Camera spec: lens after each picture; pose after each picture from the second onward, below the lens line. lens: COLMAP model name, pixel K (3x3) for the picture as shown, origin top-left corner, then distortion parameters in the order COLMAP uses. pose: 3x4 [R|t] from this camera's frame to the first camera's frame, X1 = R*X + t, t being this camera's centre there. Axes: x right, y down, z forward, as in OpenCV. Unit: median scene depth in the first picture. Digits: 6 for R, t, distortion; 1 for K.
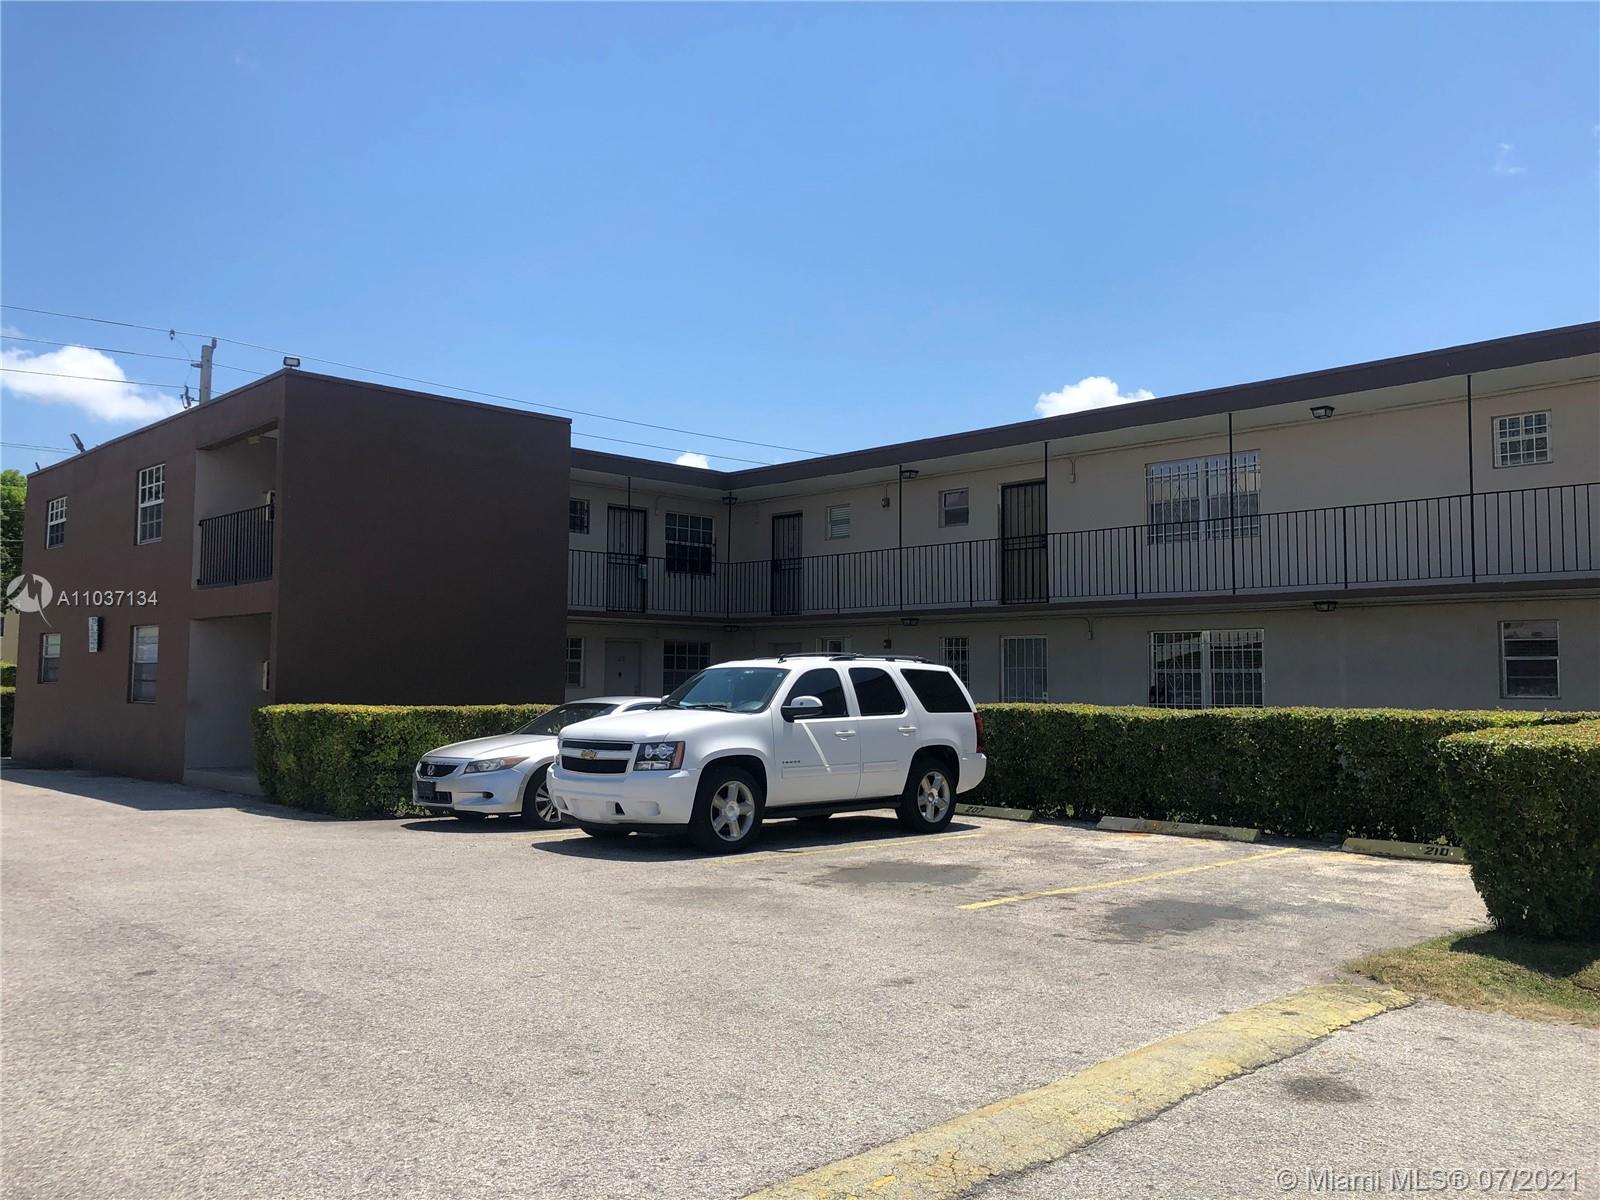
lens RADIAL K [[1310.7, 0, 800.9], [0, 1310.7, 599.6], [0, 0, 1]] dist [0.001296, 0.004080]
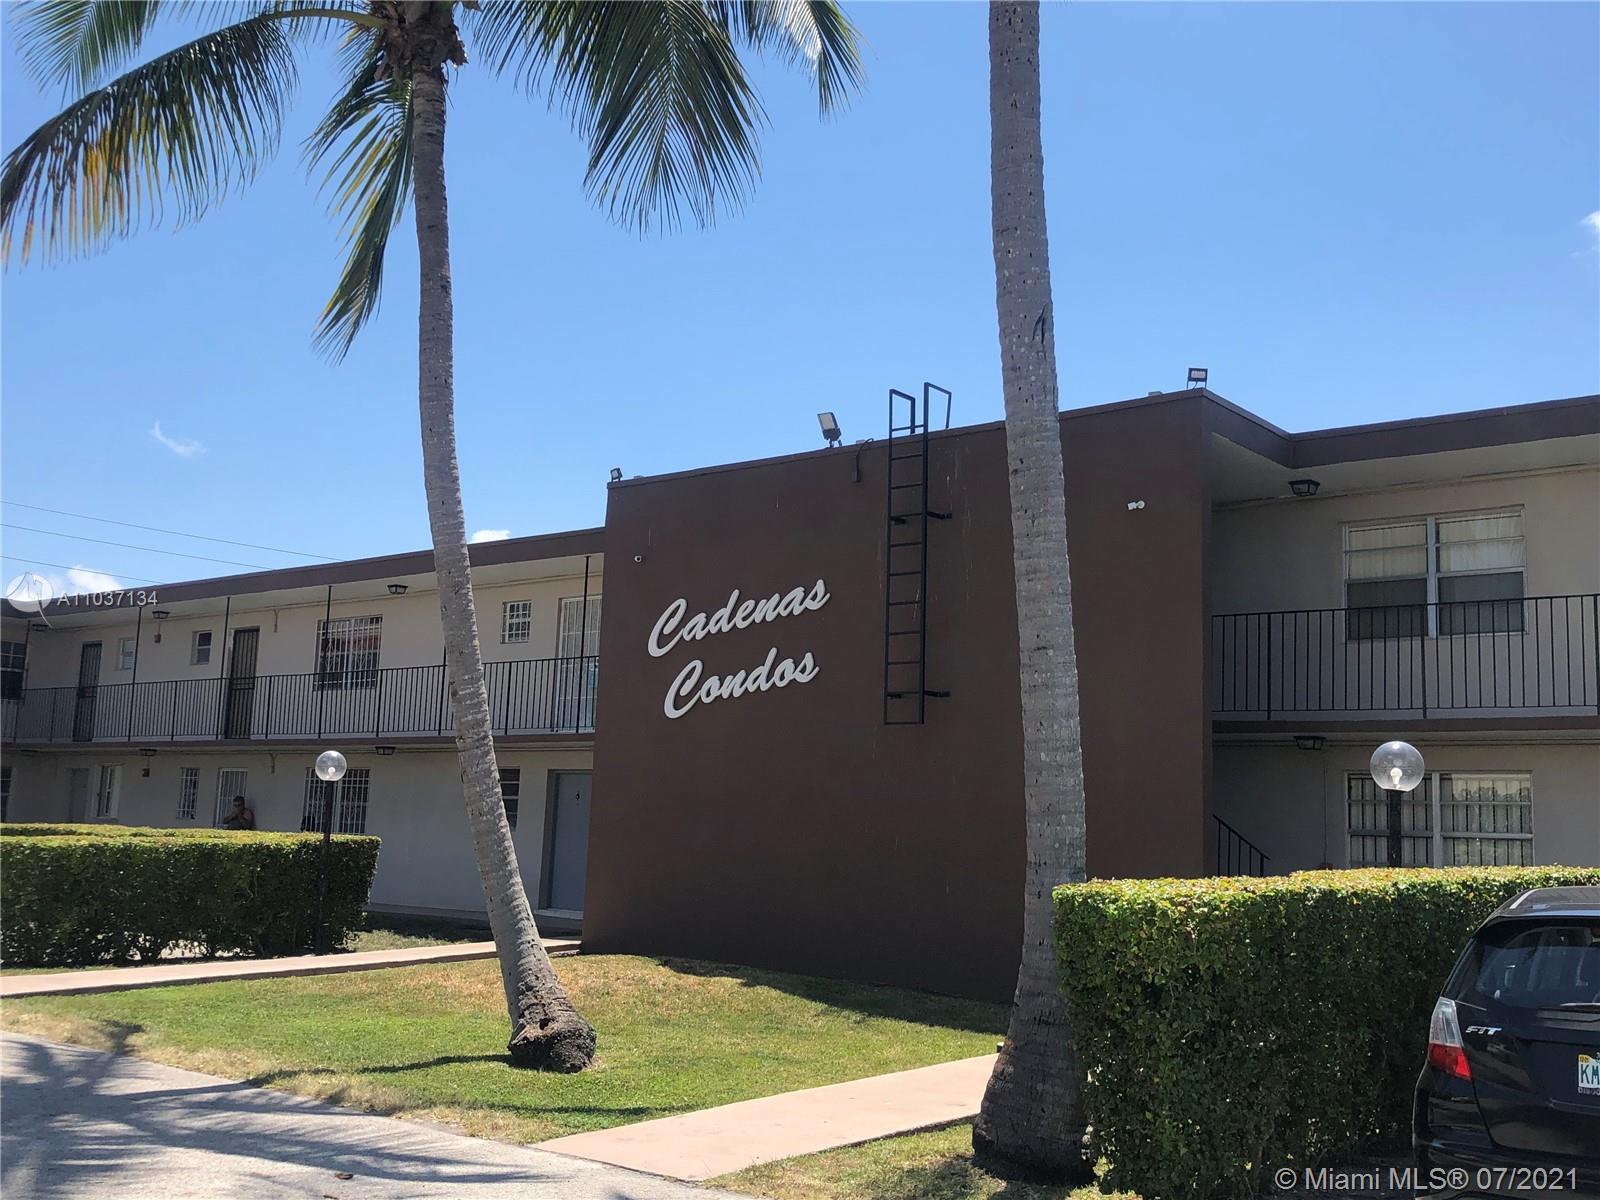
lens RADIAL K [[1791.2, 0, 799.8], [0, 1791.2, 598.2], [0, 0, 1]] dist [0.011865, 0.000000]
pose [[0.994686, 0.036444, 0.096293, 0.483122], [-0.030099, 0.997330, -0.066537, -0.028423], [-0.098460, 0.063285, 0.993127, -0.541023]]
